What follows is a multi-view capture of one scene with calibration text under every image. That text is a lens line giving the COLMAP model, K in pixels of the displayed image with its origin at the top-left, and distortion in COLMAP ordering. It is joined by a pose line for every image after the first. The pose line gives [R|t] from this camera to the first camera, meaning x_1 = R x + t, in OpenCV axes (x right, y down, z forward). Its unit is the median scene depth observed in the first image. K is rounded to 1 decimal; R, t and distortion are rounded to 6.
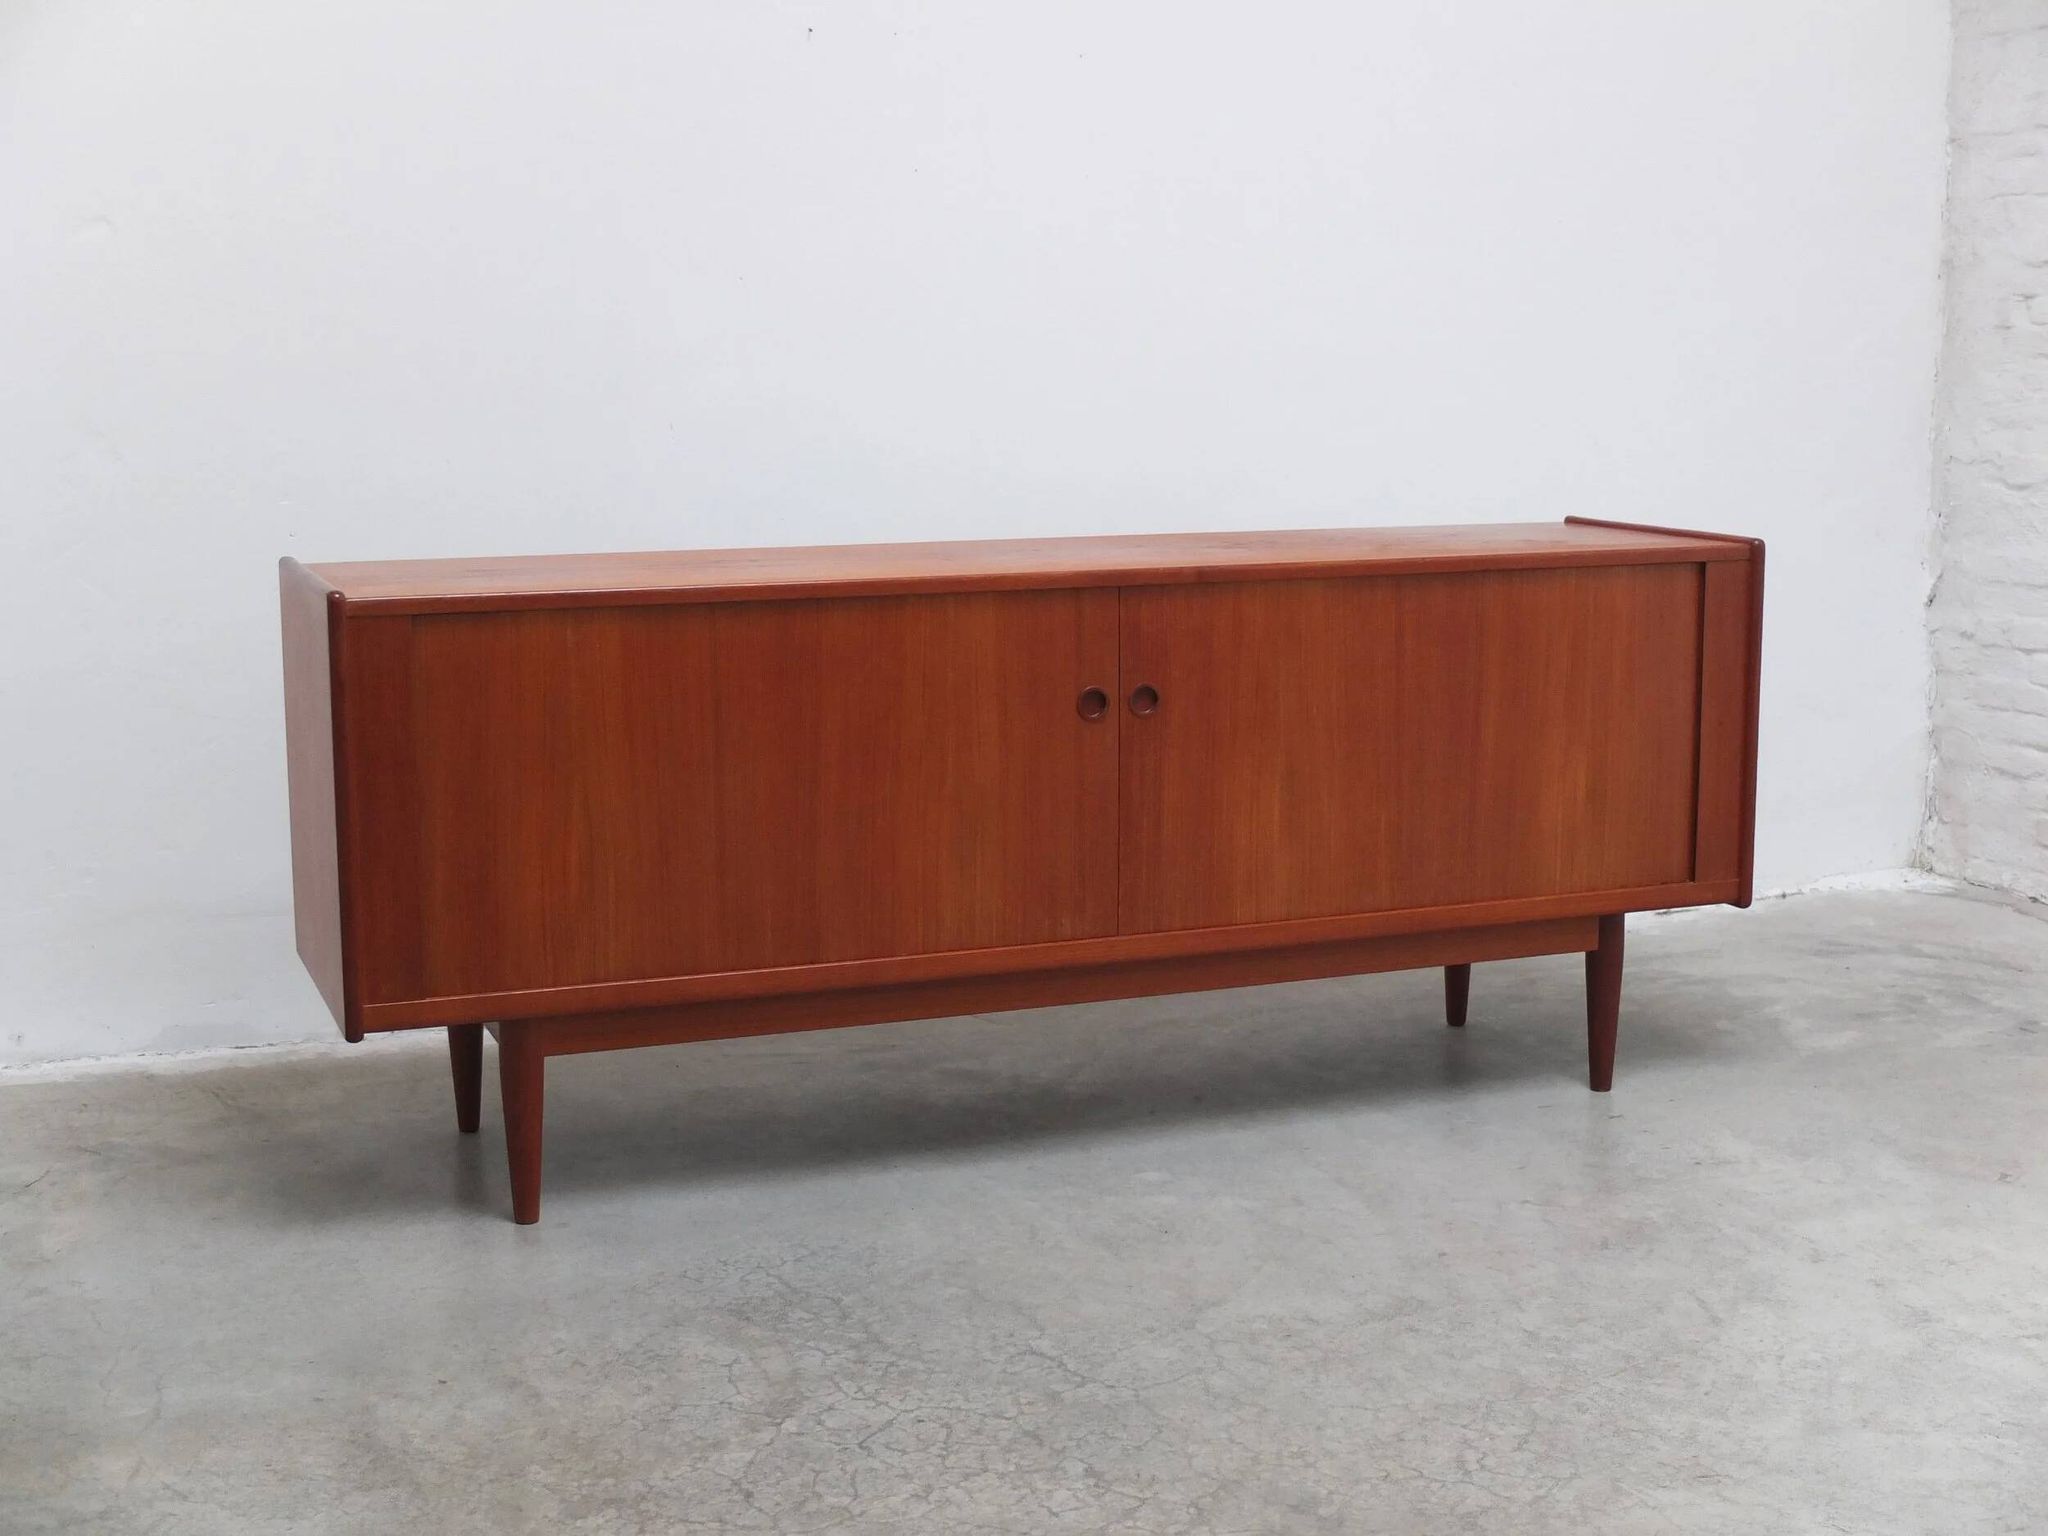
lens RADIAL K [[2751.5, 0, 966.7], [0, 2751.5, 761.2], [0, 0, 1]] dist [-0.042036, 0.000000]
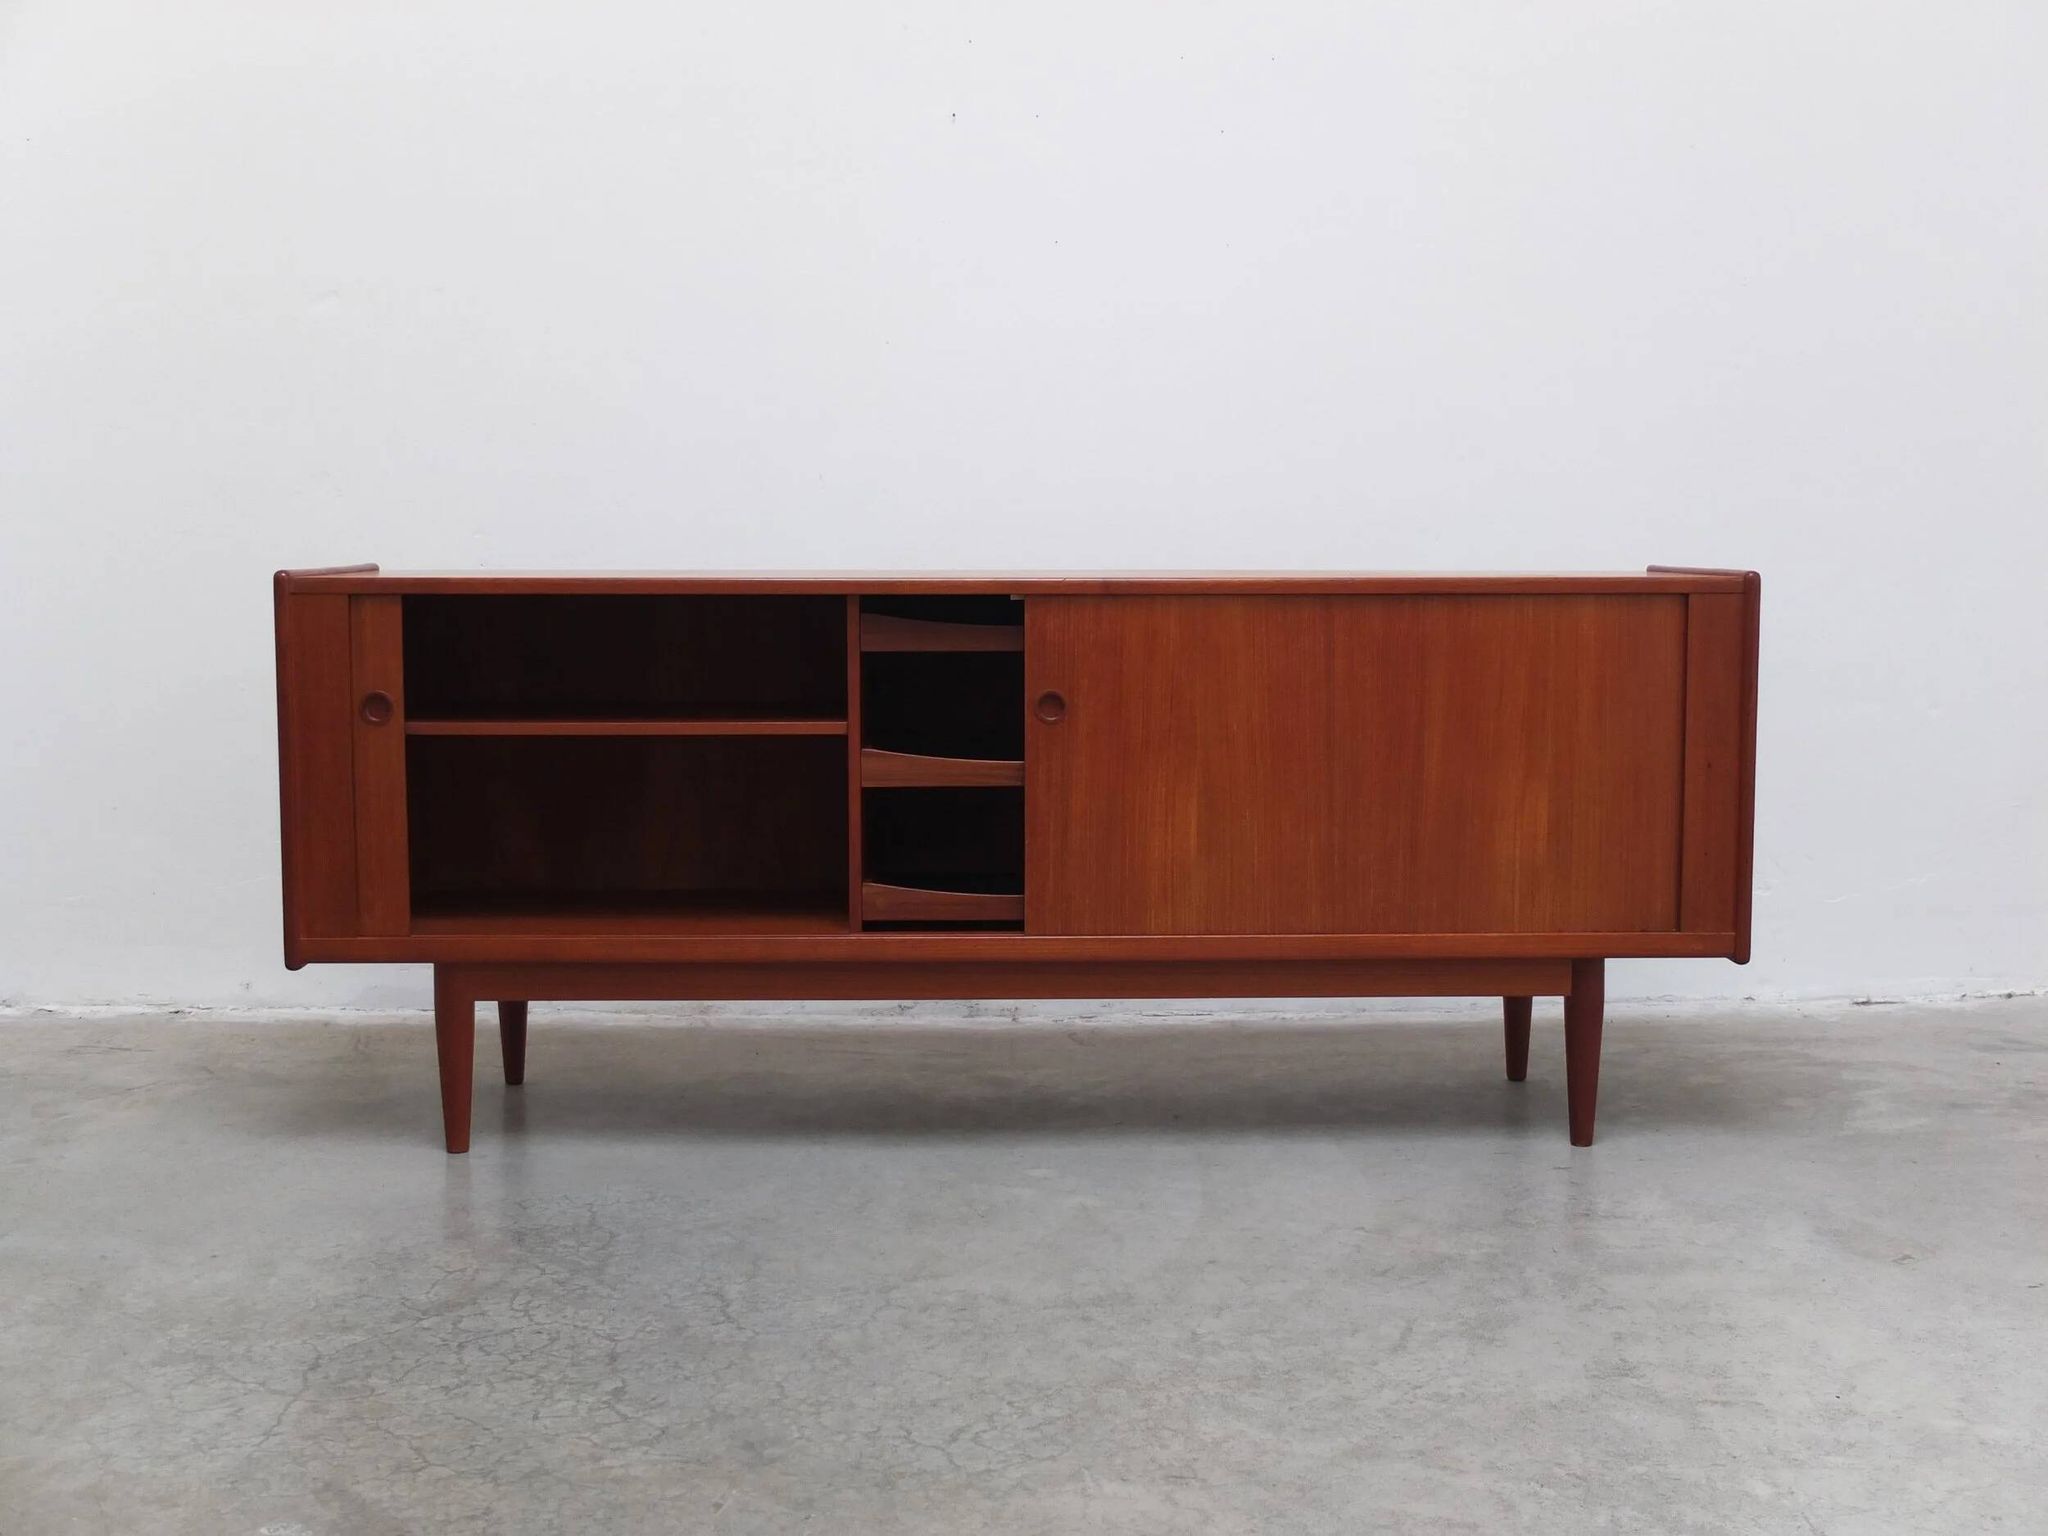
lens RADIAL K [[2443.1, 0, 965.8], [0, 2443.1, 765.8], [0, 0, 1]] dist [-0.038805, 0.000000]
pose [[0.937032, 0.037902, -0.347180, 0.358051], [-0.058876, 0.997009, -0.050062, 0.047931], [0.344244, 0.067350, 0.936461, 0.131864]]
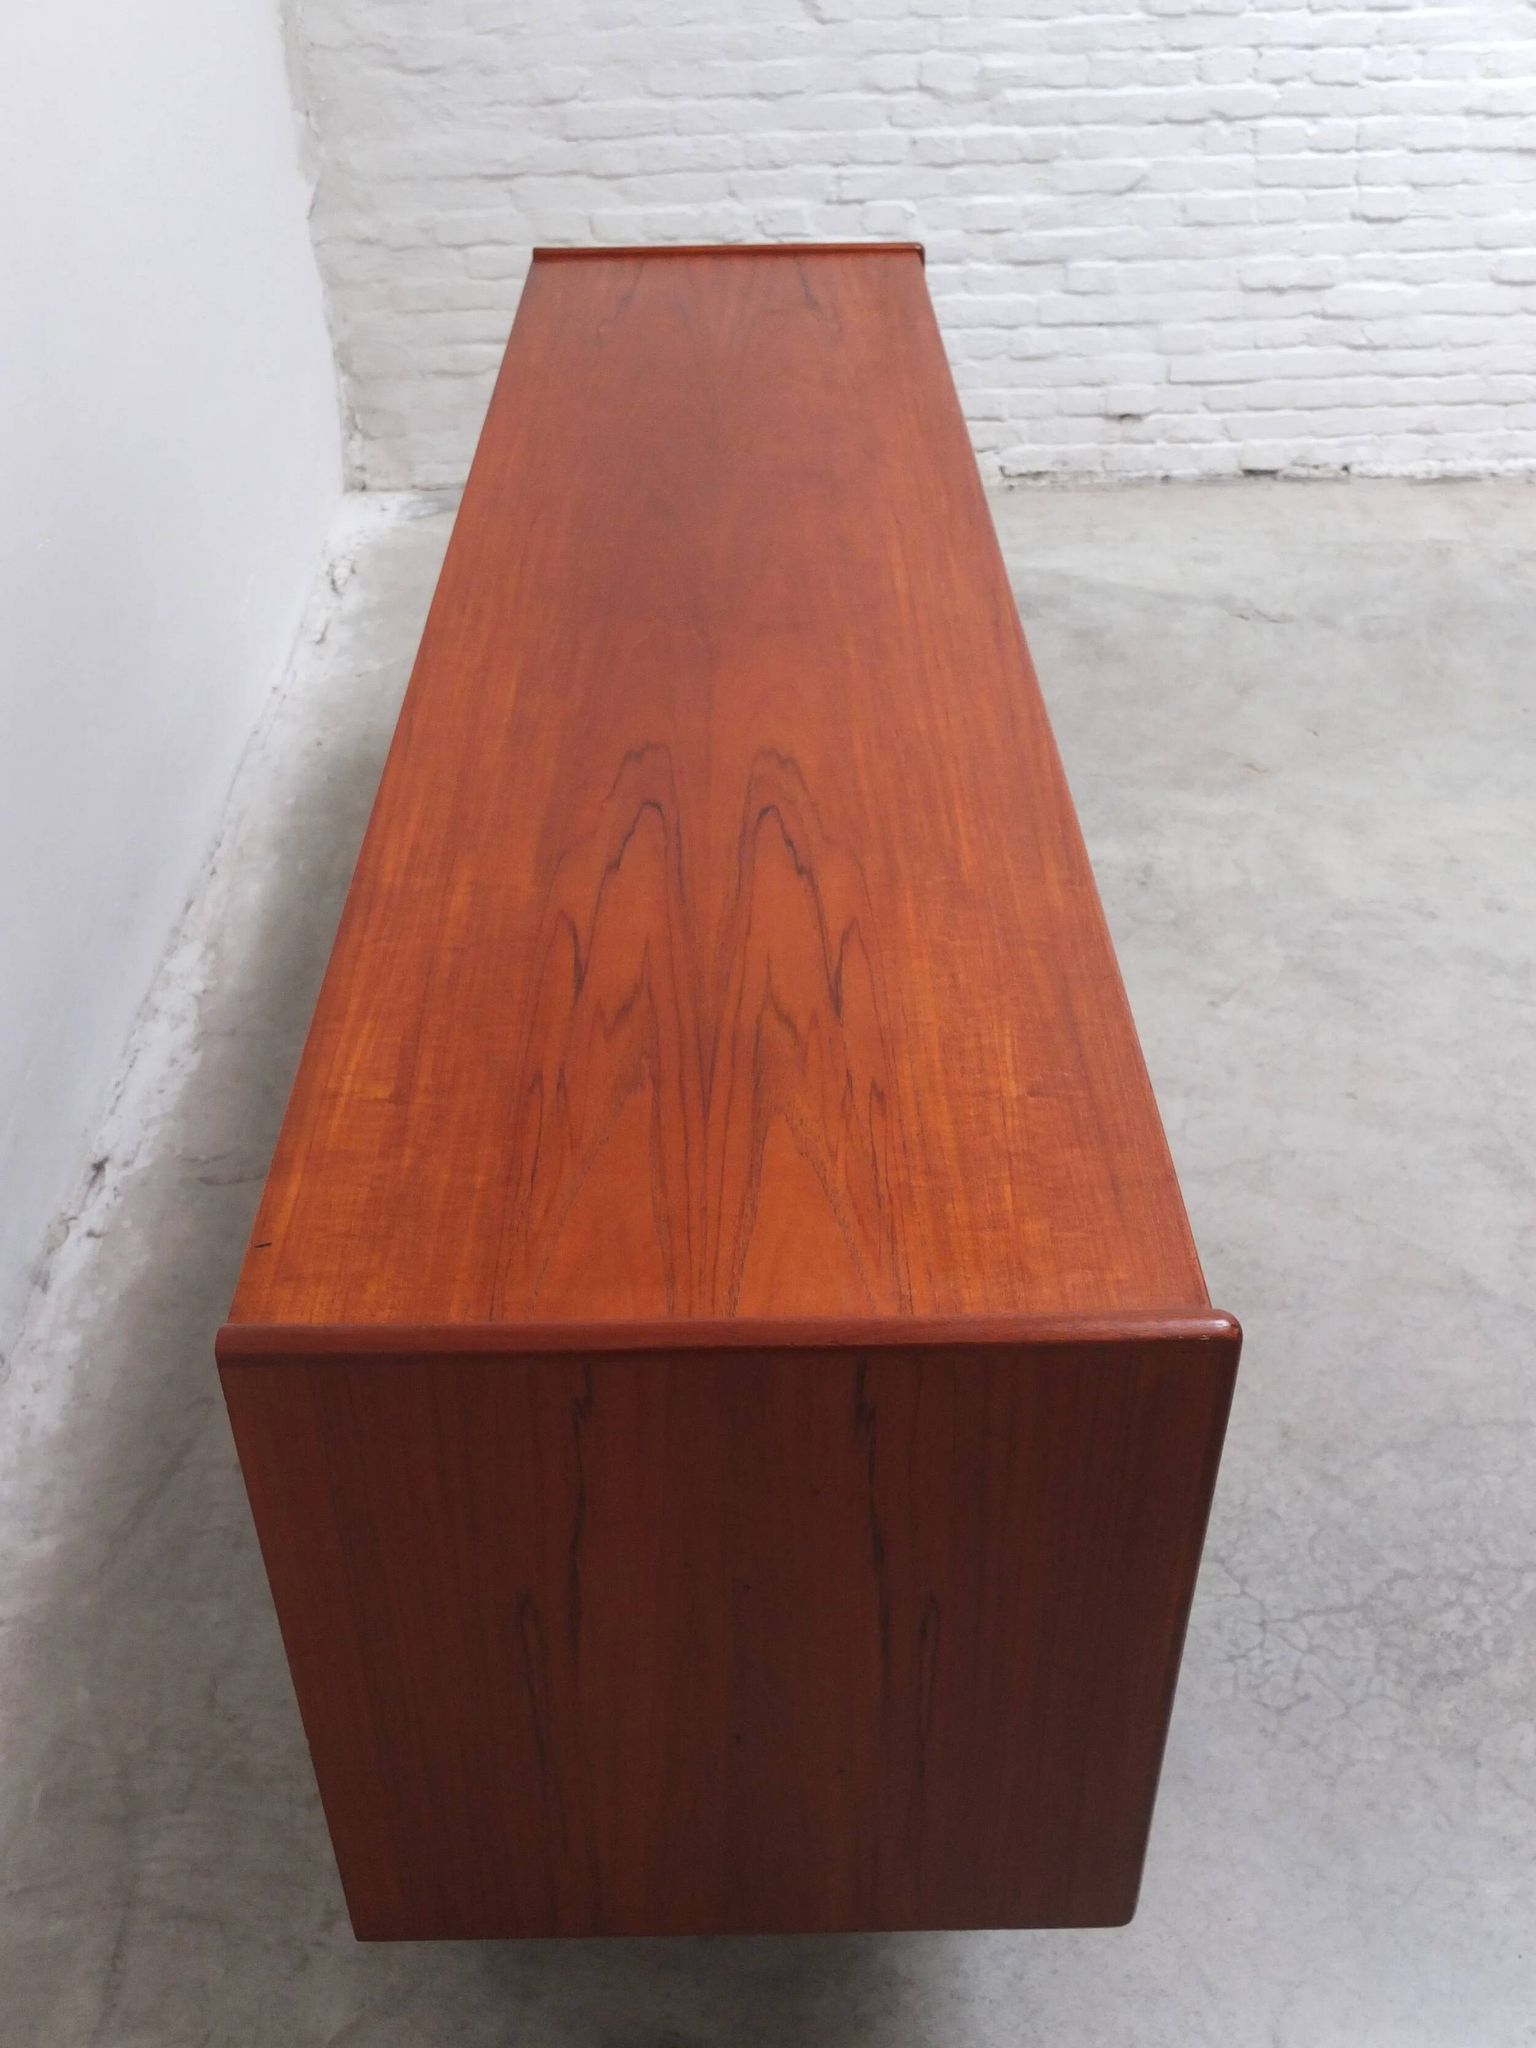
lens RADIAL K [[2134.7, 0, 762.8], [0, 2134.7, 1005.3], [0, 0, 1]] dist [-0.017568, 0.000000]
pose [[0.331167, -0.532752, 0.778784, -0.447007], [0.159264, 0.845075, 0.510376, -0.256811], [-0.930034, -0.044988, 0.364709, 0.849908]]
